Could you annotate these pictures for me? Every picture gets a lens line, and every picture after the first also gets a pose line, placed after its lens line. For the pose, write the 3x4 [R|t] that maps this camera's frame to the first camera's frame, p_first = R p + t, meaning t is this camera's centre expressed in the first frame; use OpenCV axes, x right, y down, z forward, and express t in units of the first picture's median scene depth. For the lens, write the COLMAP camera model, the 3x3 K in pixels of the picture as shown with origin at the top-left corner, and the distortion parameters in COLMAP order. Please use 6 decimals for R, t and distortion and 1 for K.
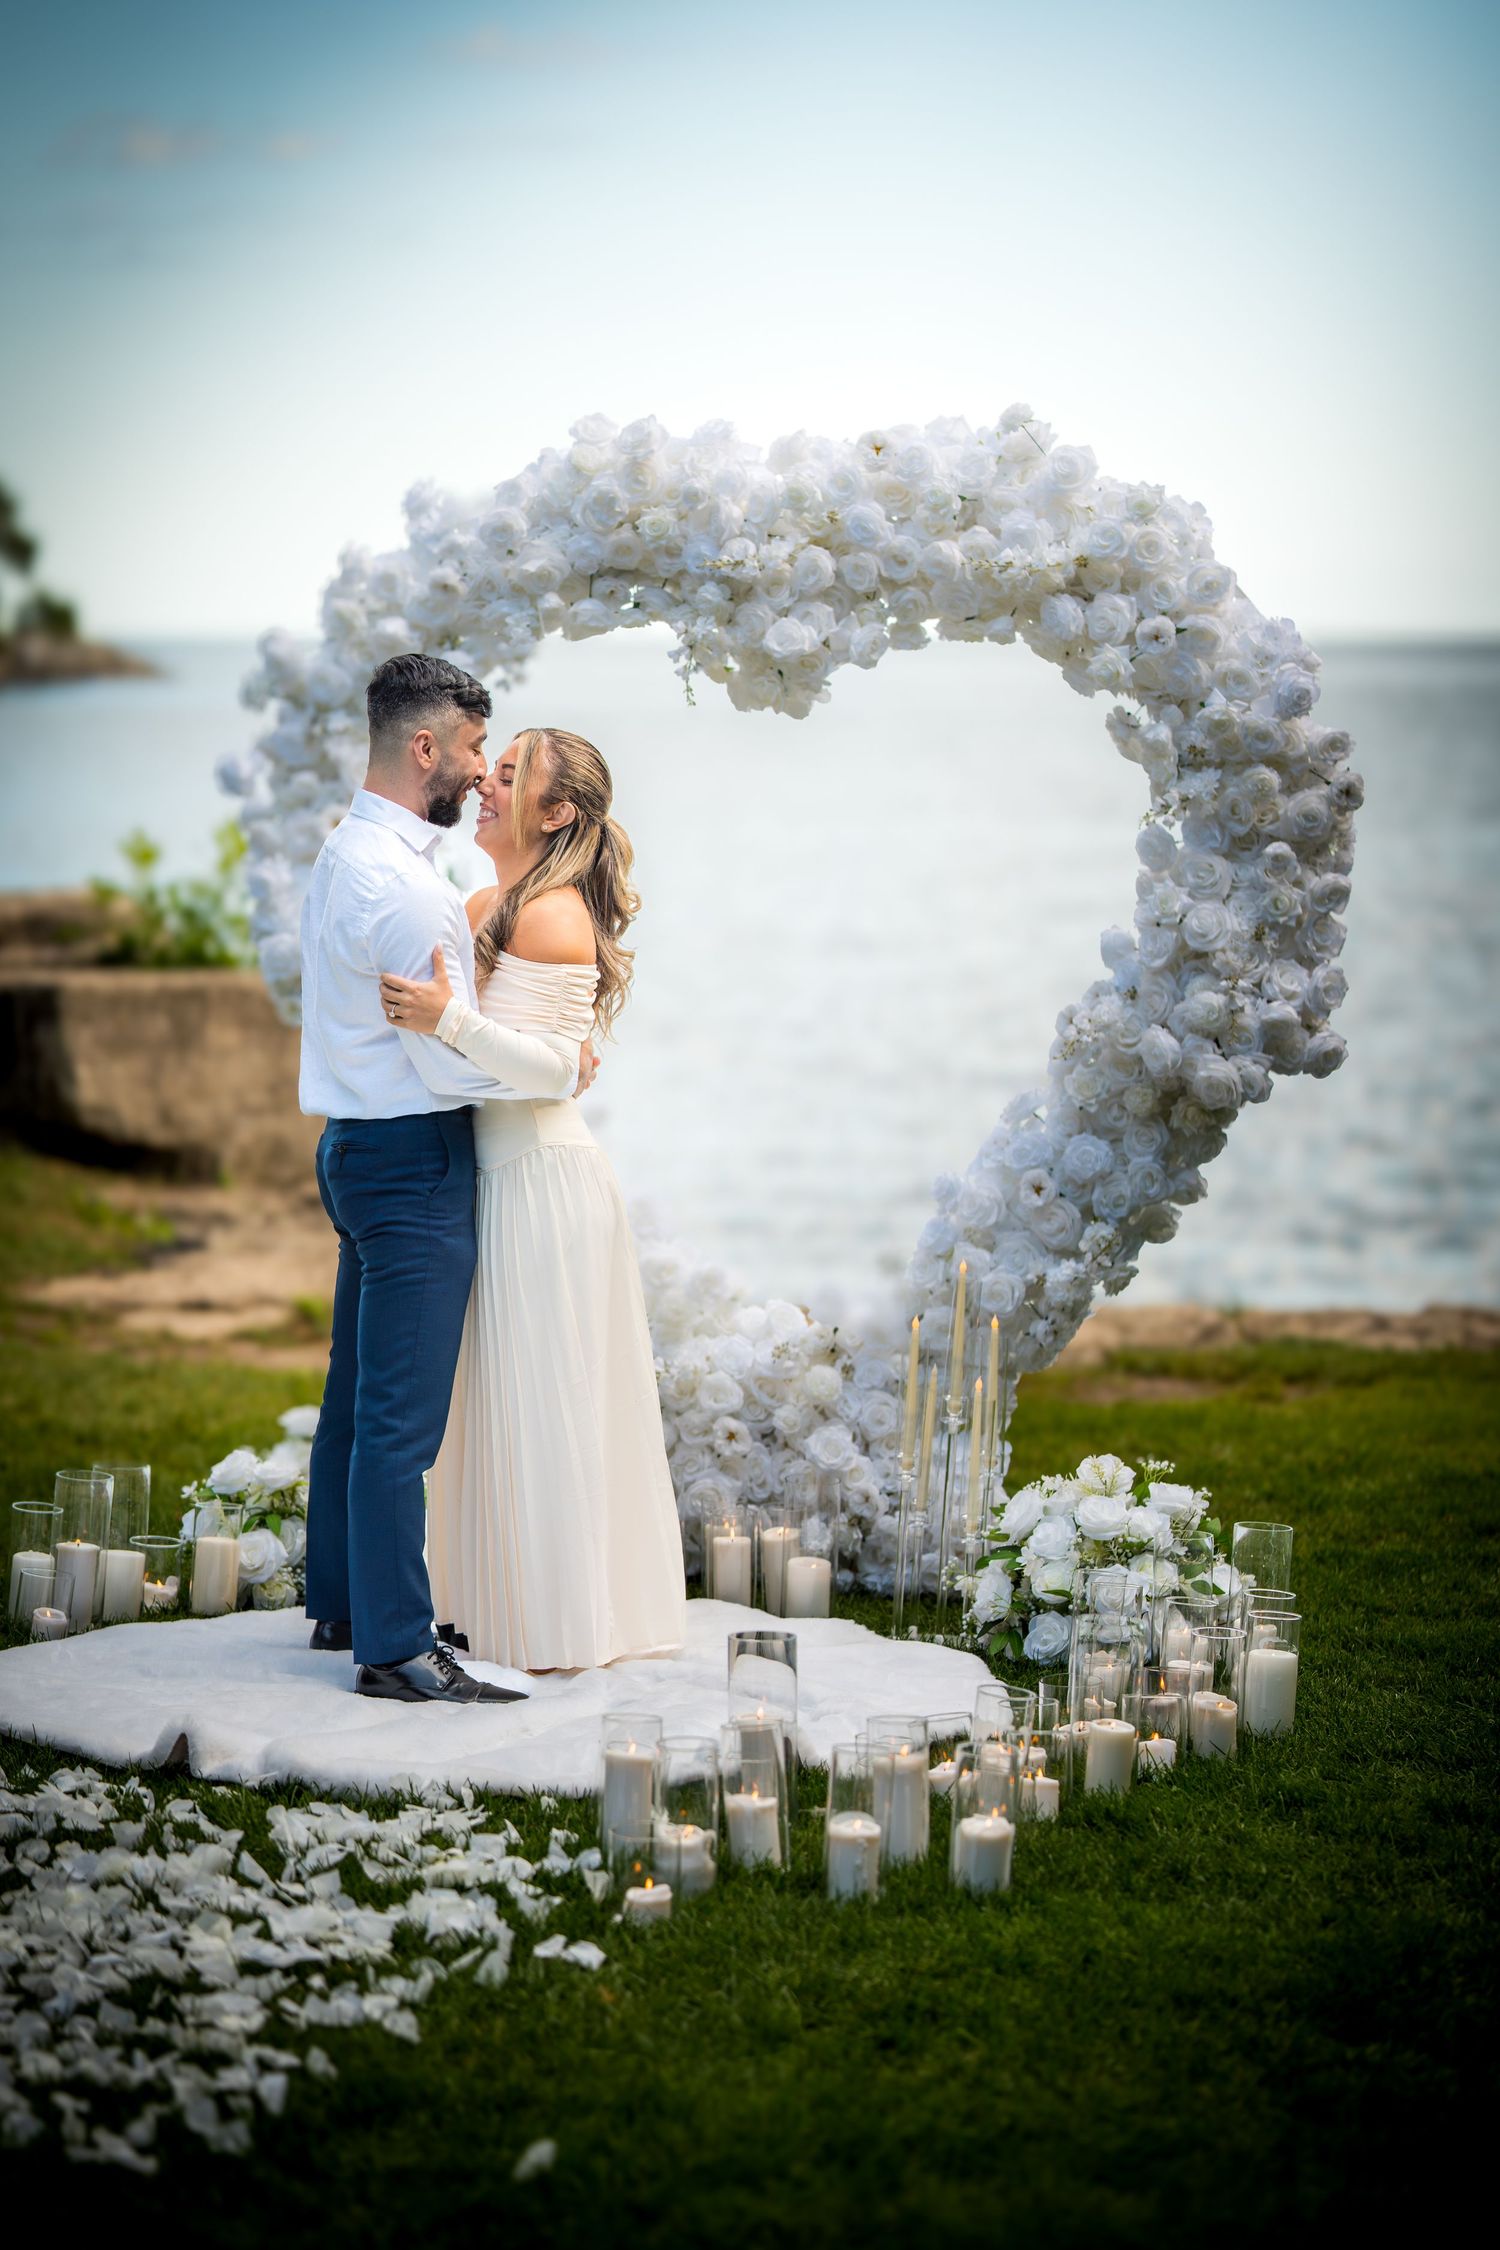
lens RADIAL K [[5545.0, 0, 763.5], [0, 5545.0, 1083.1], [0, 0, 1]] dist [0.139485, 0.000000]
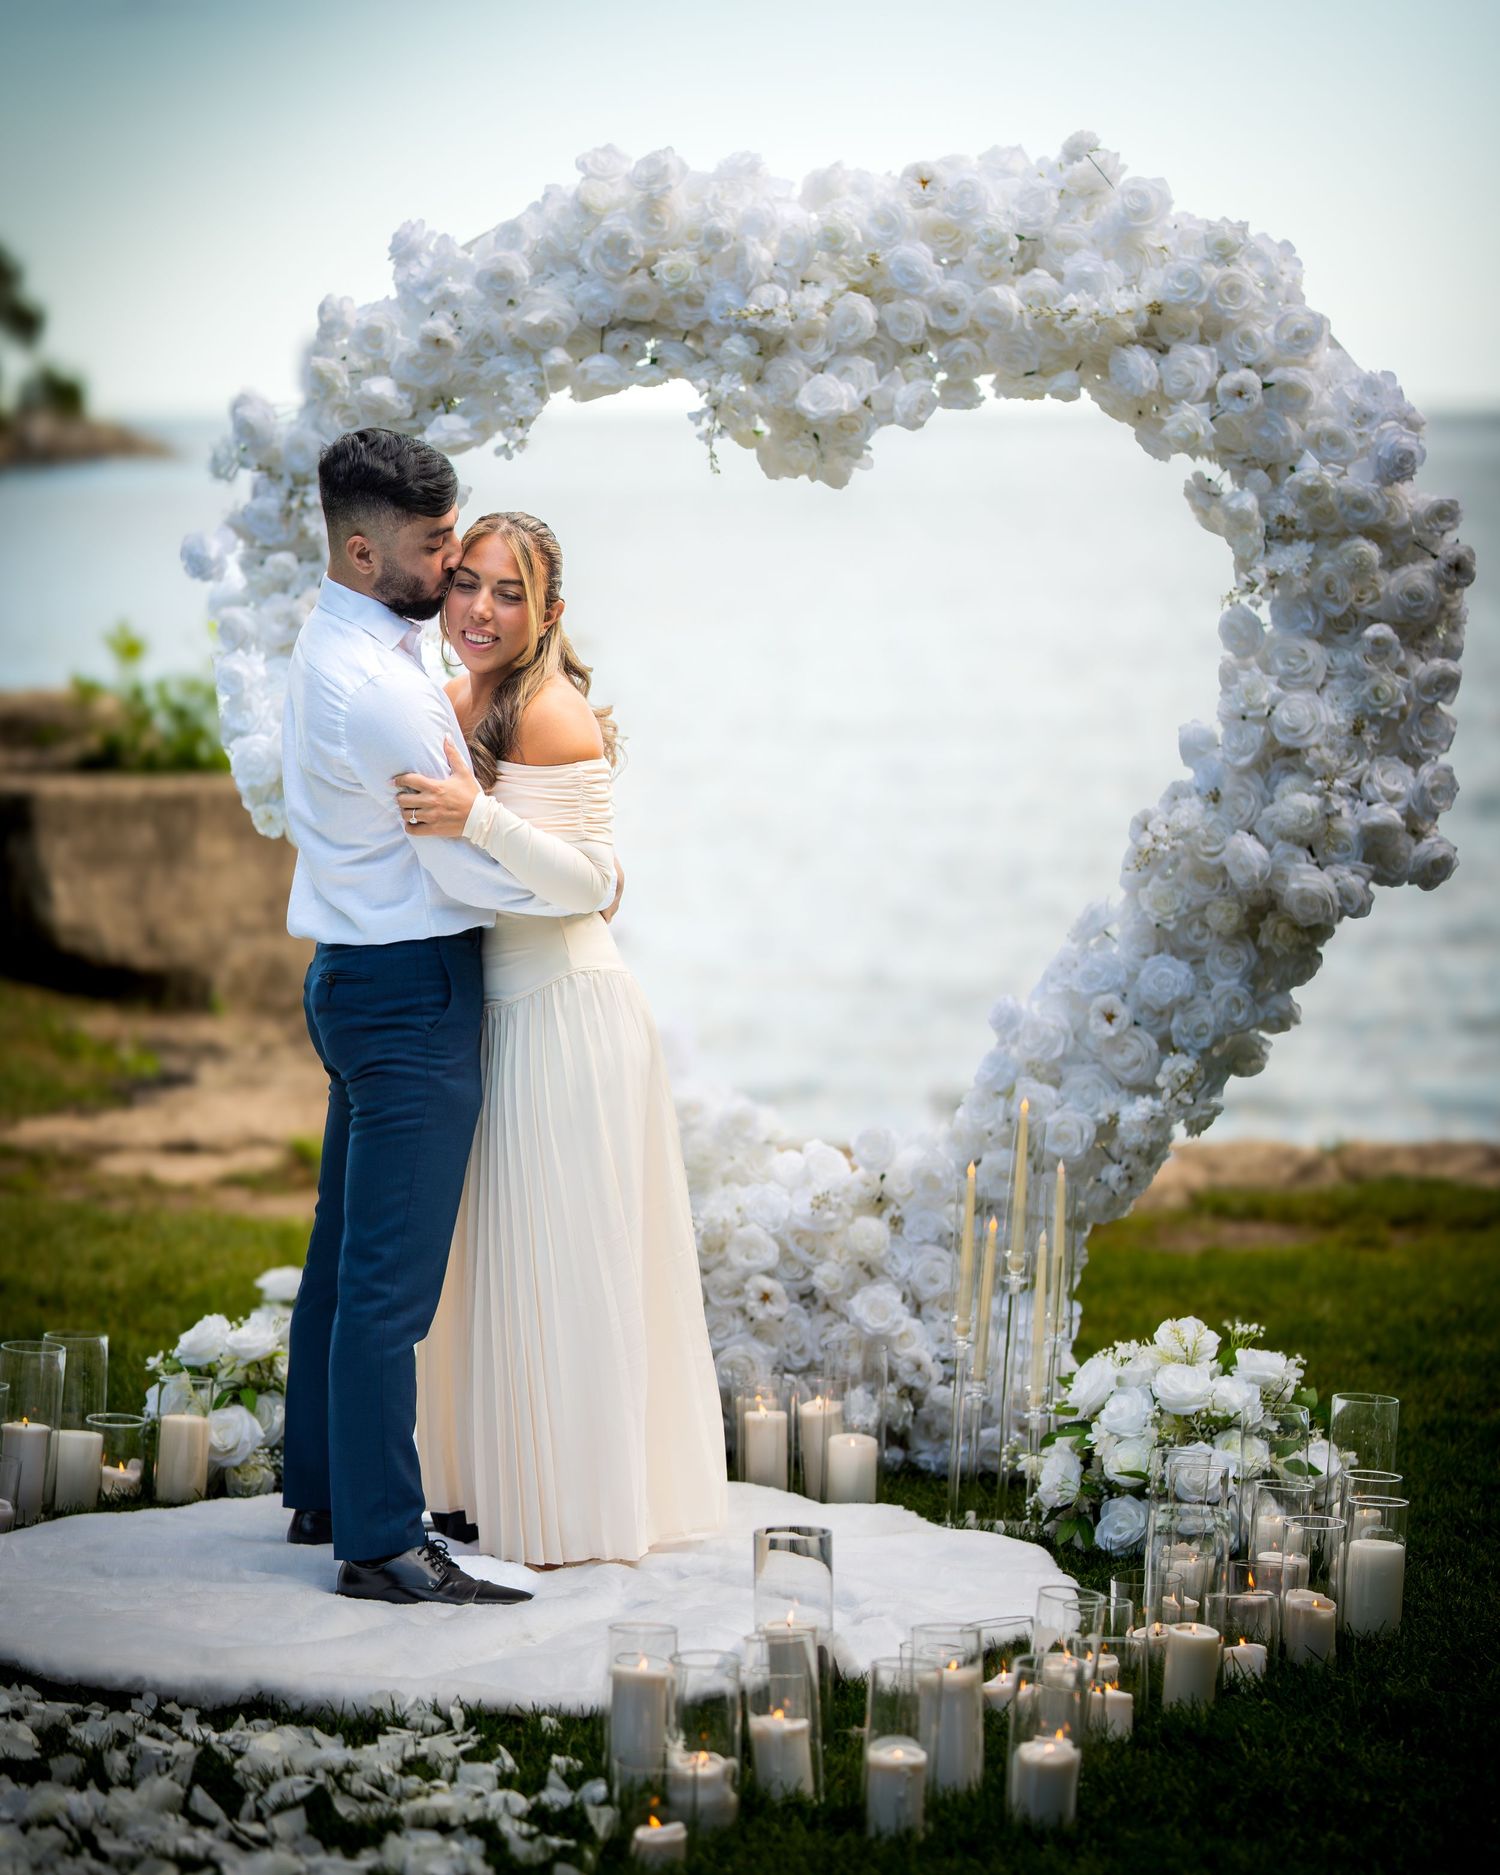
lens RADIAL K [[5990.7, 0, 792.5], [0, 5990.7, 926.7], [0, 0, 1]] dist [0.156991, 0.000000]
pose [[0.999967, -0.005440, -0.005963, 0.004597], [0.005474, 0.999969, 0.005592, -0.000960], [0.005933, -0.005625, 0.999967, 0.041483]]
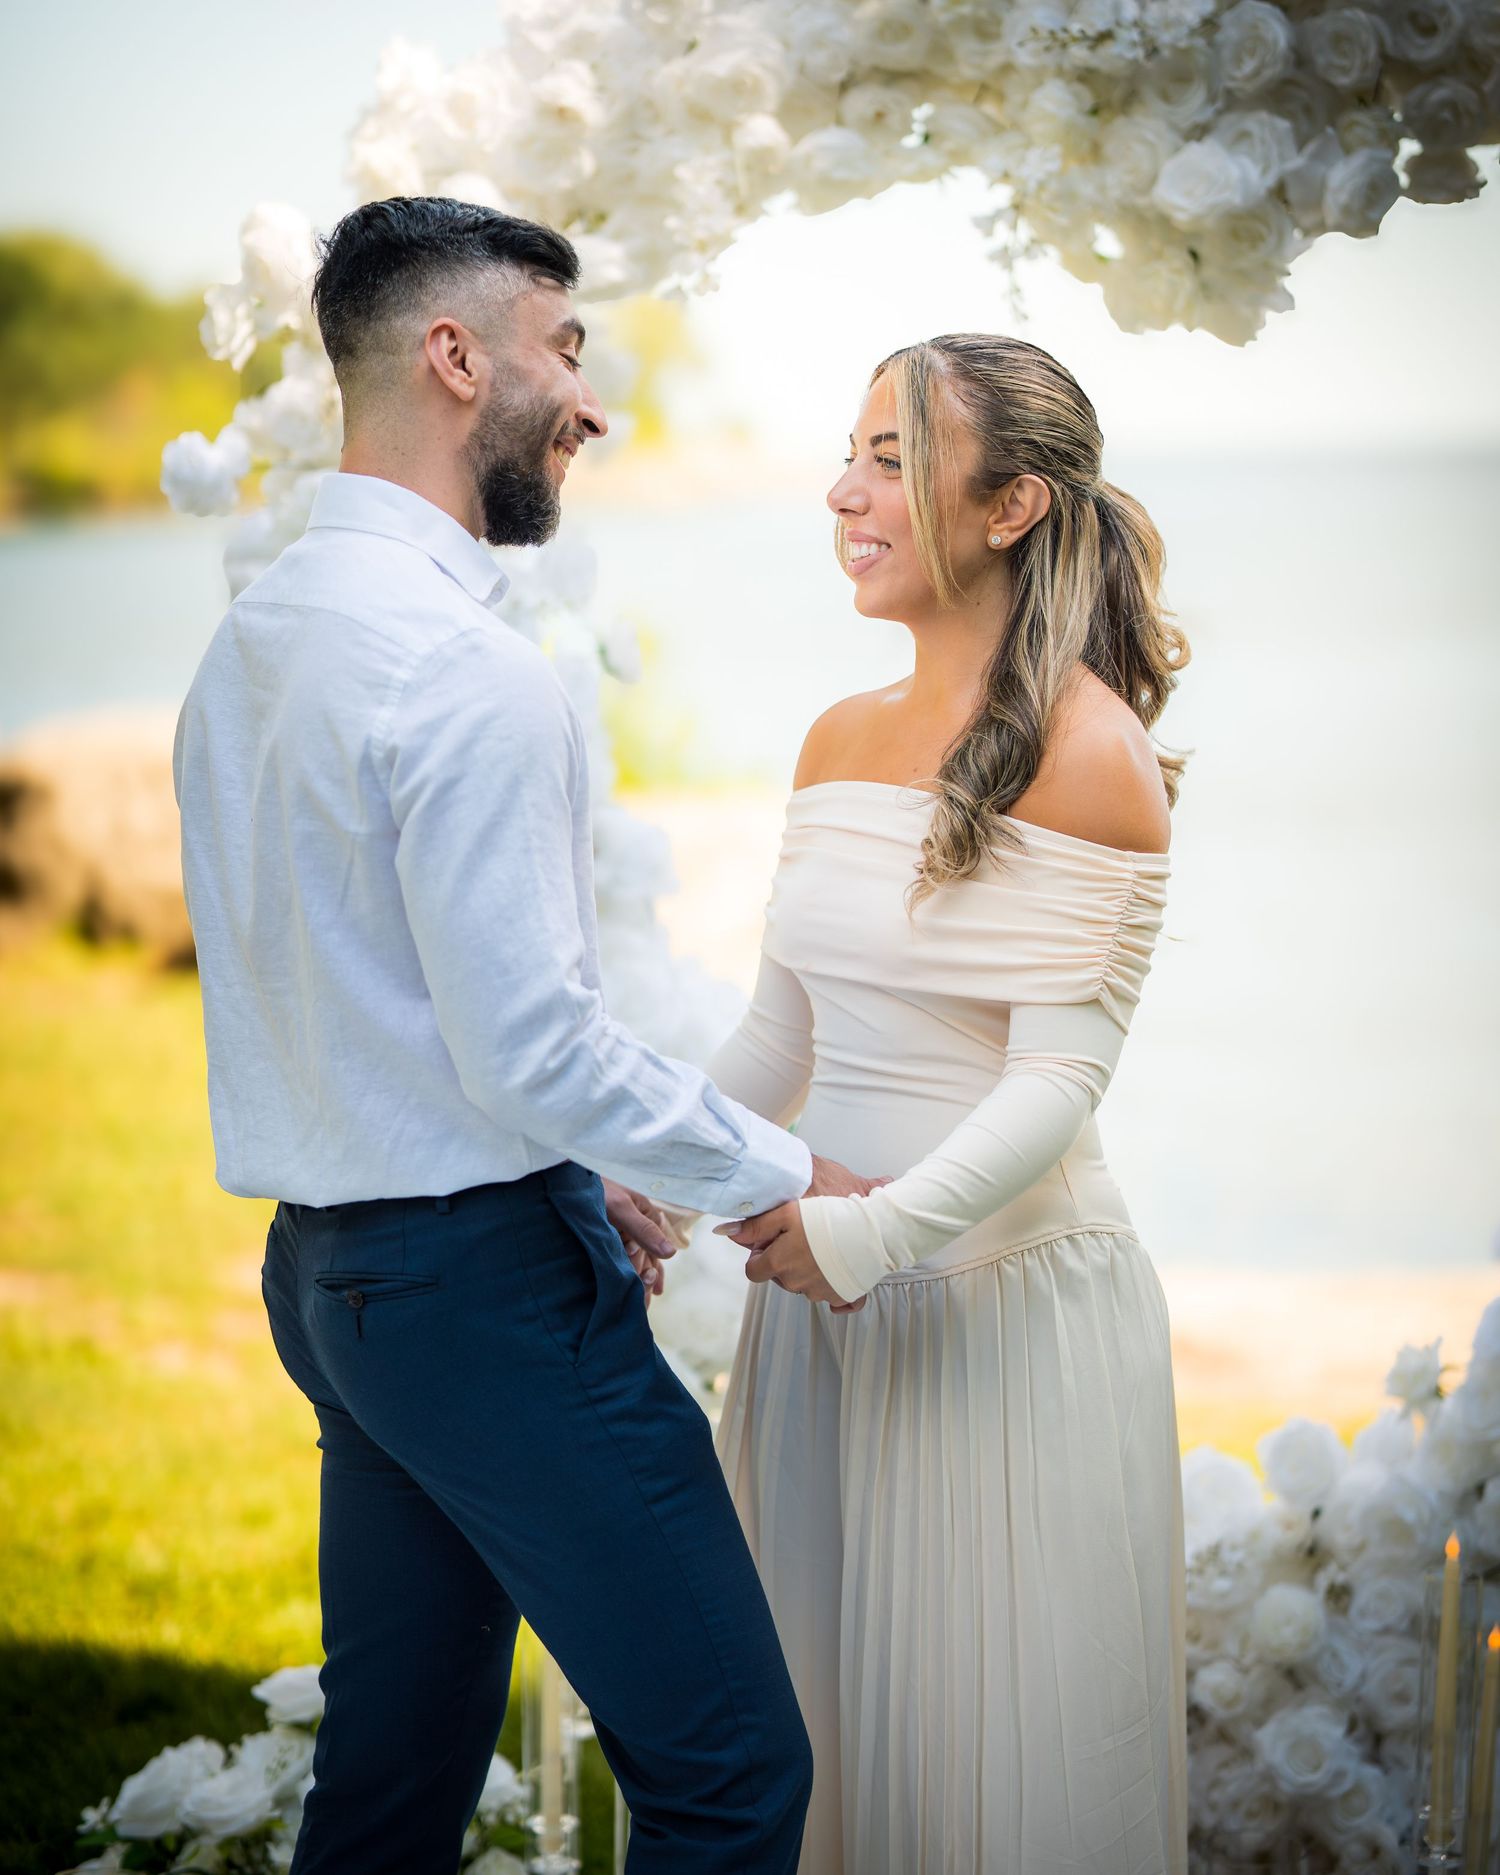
lens RADIAL K [[5487.3, 0, 756.8], [0, 5487.3, 933.3], [0, 0, 1]] dist [0.130296, 0.000000]
pose [[0.991190, -0.010305, -0.132046, 0.029963], [0.009942, 0.999945, -0.003408, -0.008853], [0.132074, 0.002065, 0.991238, 0.483427]]
